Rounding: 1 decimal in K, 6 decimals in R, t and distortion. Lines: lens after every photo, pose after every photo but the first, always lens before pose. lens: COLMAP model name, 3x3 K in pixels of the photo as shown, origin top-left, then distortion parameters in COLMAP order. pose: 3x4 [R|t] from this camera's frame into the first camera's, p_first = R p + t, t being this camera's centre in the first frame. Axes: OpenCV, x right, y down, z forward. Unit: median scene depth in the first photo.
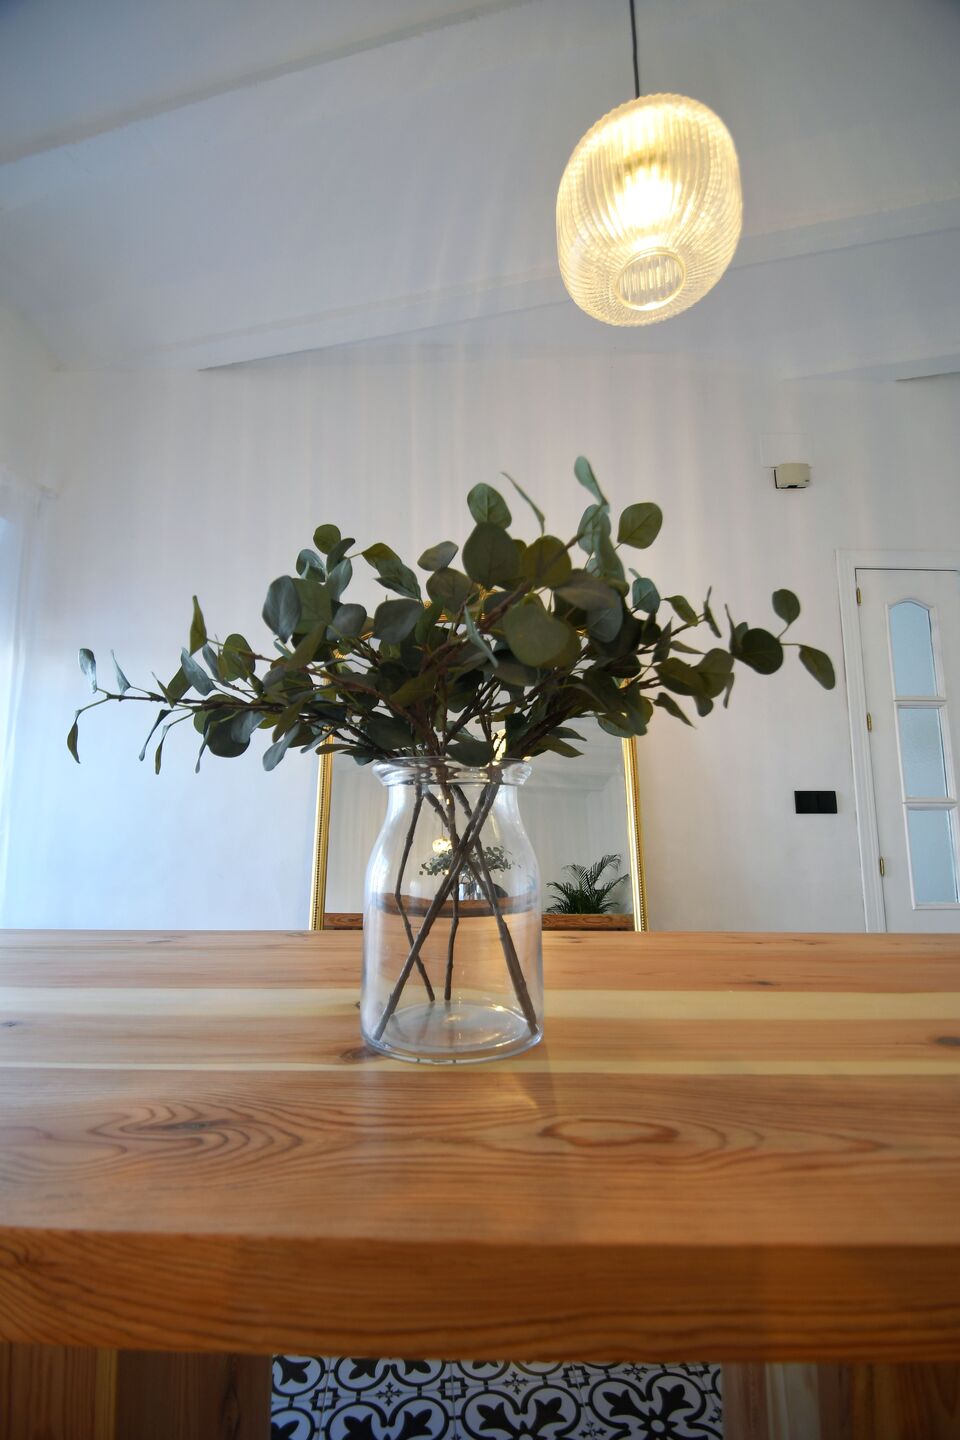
lens RADIAL K [[630.6, 0, 480.7], [0, 630.6, 733.0], [0, 0, 1]] dist [0.020380, -0.018961]
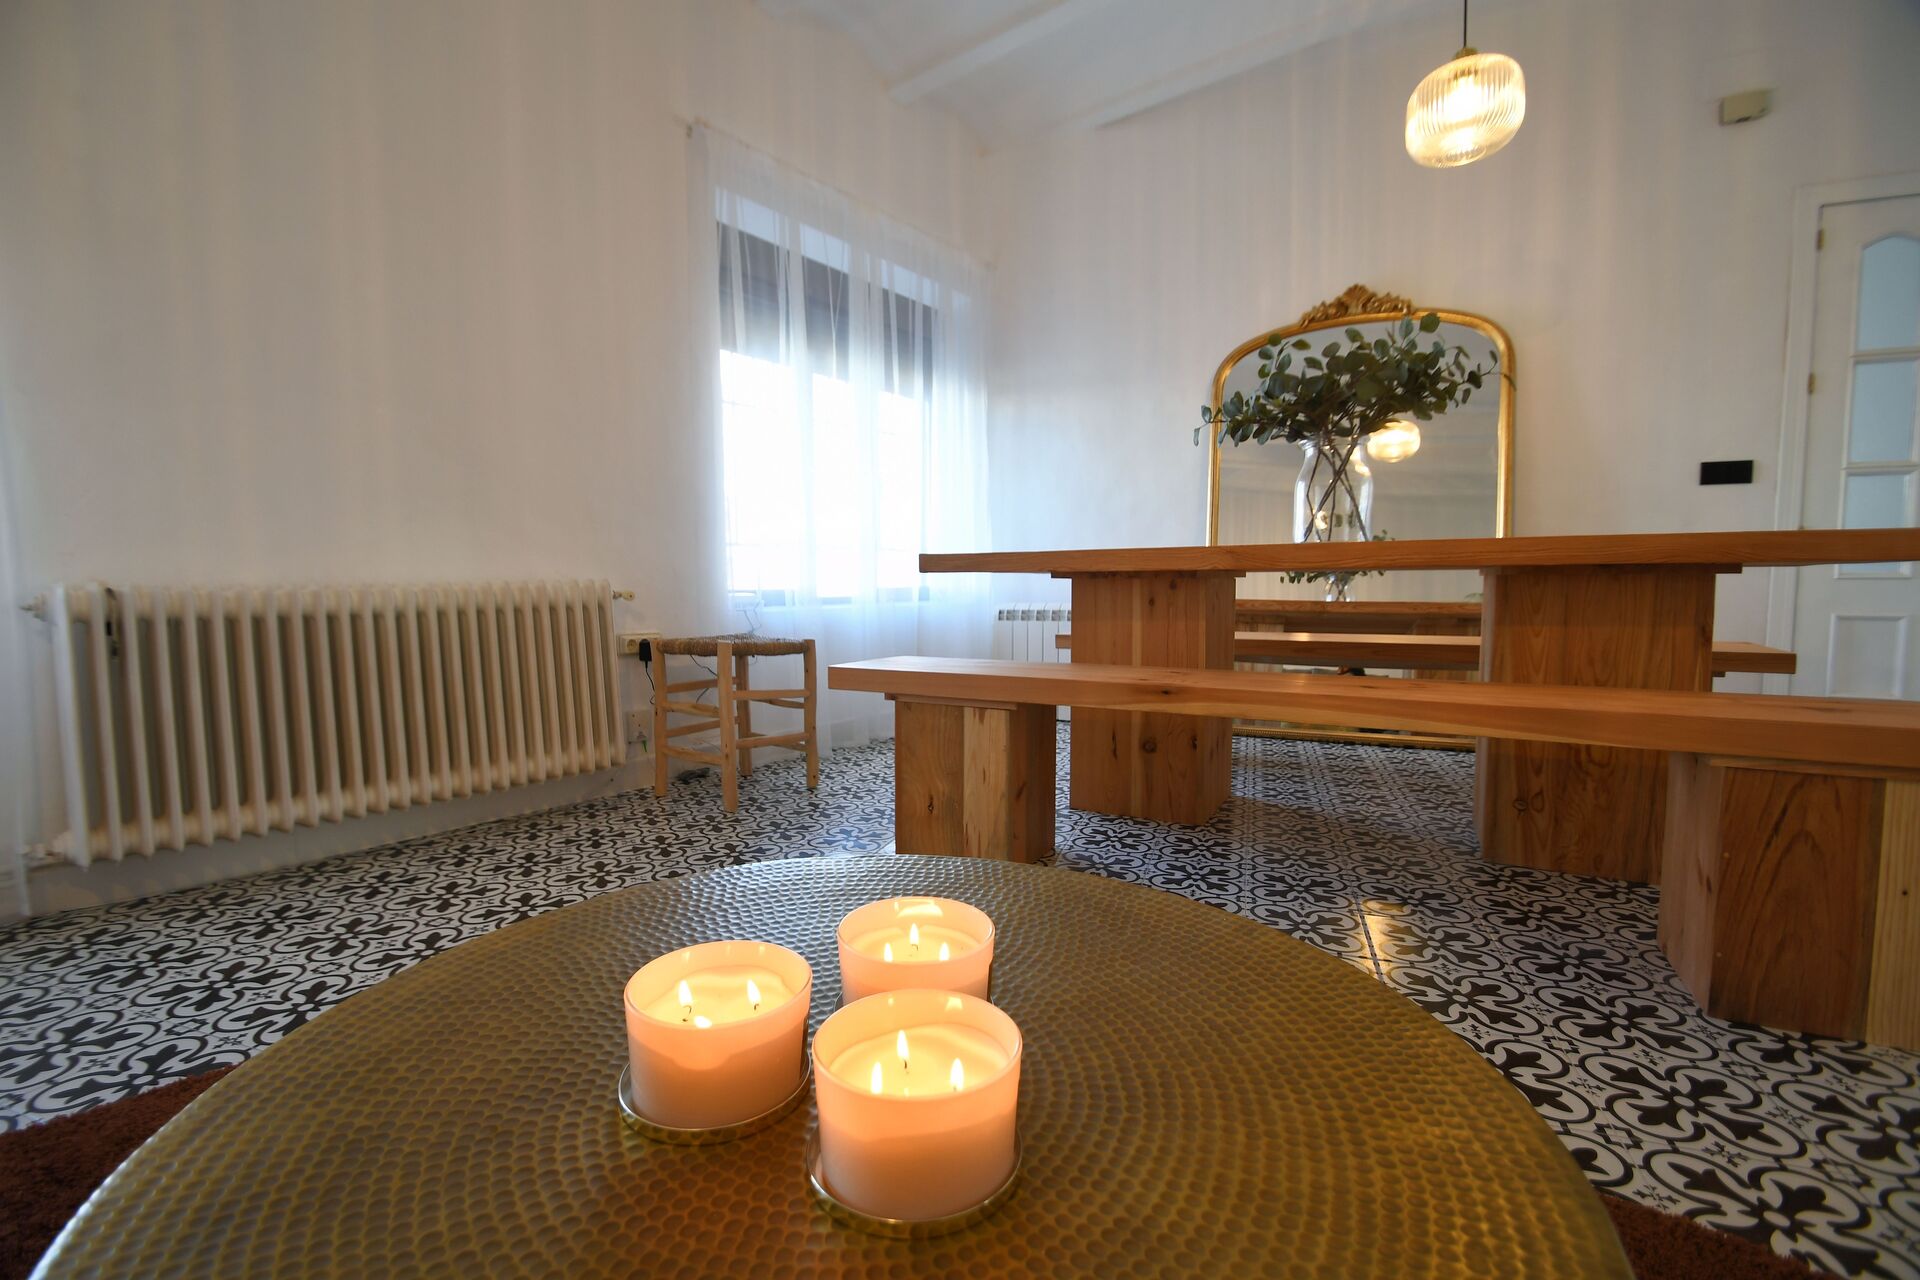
lens RADIAL K [[840.8, 0, 954.5], [0, 840.8, 644.0], [0, 0, 1]] dist [0.020380, -0.018961]
pose [[0.902203, 0.027984, -0.430403, 0.050278], [0.069448, 0.975447, 0.208998, 0.037896], [0.425684, -0.218449, 0.878108, -2.408760]]
